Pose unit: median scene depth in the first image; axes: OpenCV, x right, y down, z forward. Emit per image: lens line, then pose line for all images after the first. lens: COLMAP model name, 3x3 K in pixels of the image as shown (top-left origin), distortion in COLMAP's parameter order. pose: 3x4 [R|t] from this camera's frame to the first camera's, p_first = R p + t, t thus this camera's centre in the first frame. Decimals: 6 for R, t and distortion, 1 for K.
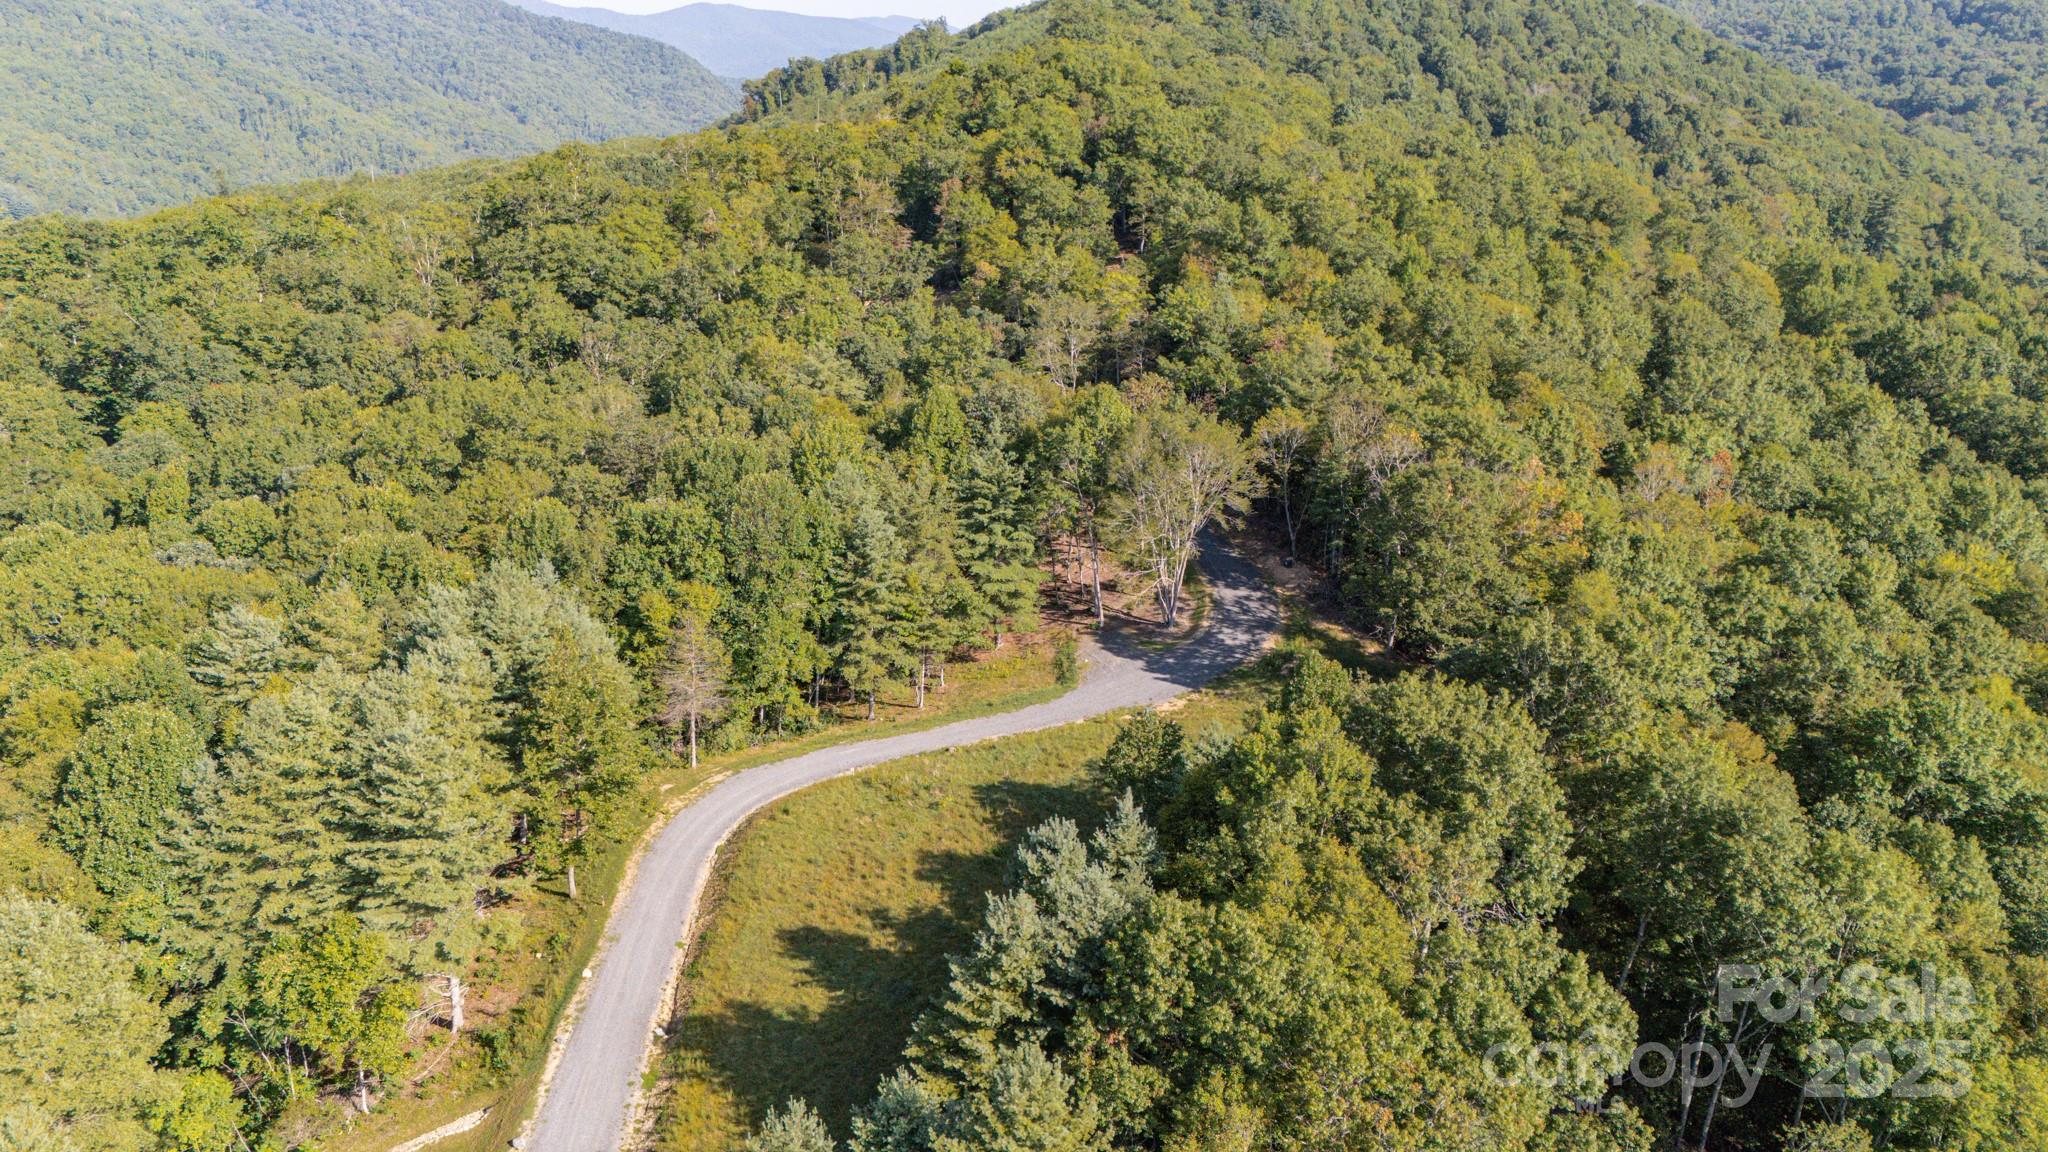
lens RADIAL K [[1508.2, 0, 1029.0], [0, 1508.2, 577.5], [0, 0, 1]] dist [0.083622, -0.077777]
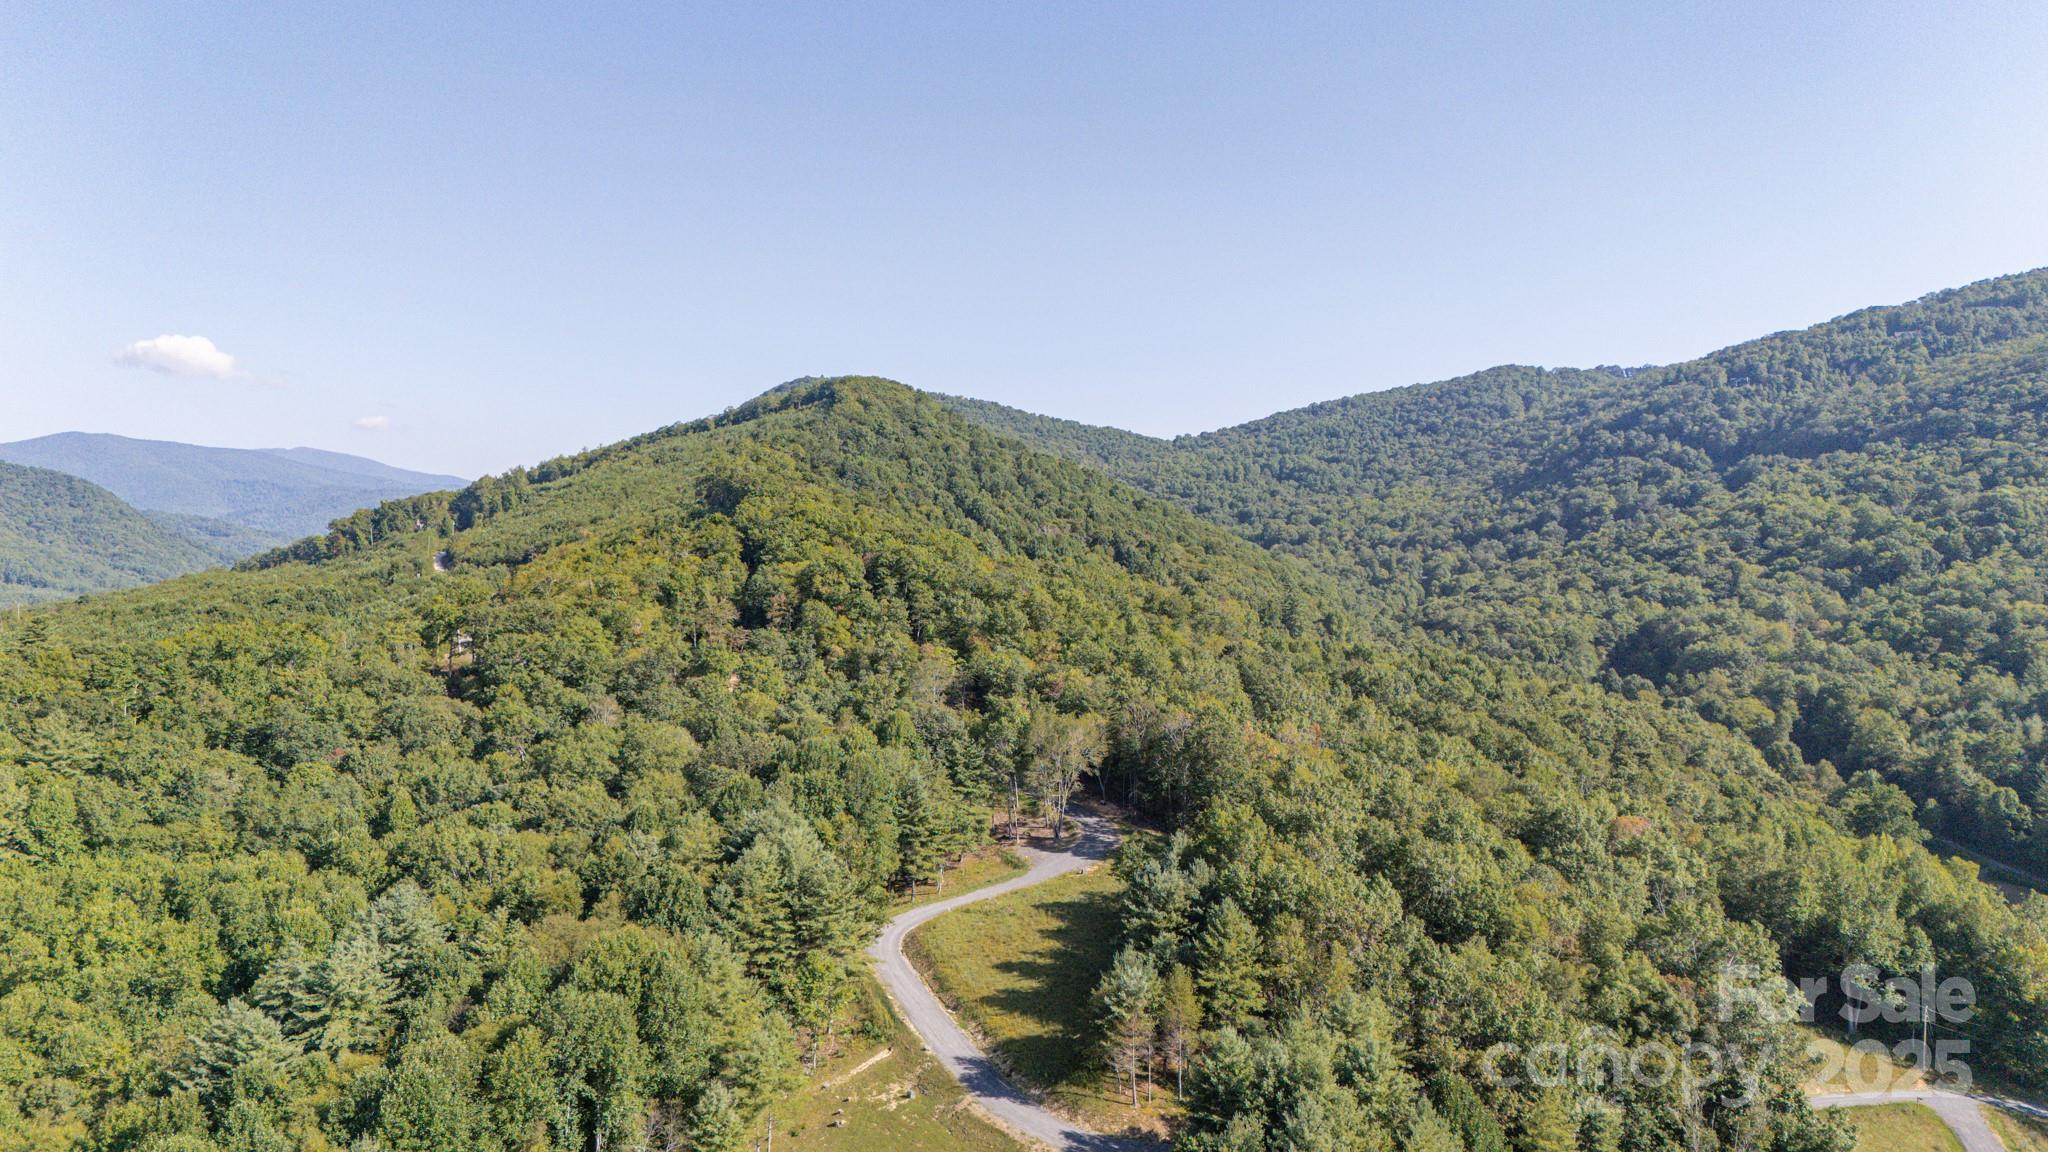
lens RADIAL K [[1508.2, 0, 1029.0], [0, 1508.2, 577.5], [0, 0, 1]] dist [0.083622, -0.077777]
pose [[0.932745, -0.015443, 0.360205, -0.183121], [0.111487, 0.962470, -0.247430, 0.055804], [-0.342865, 0.270948, 0.899461, -0.203727]]
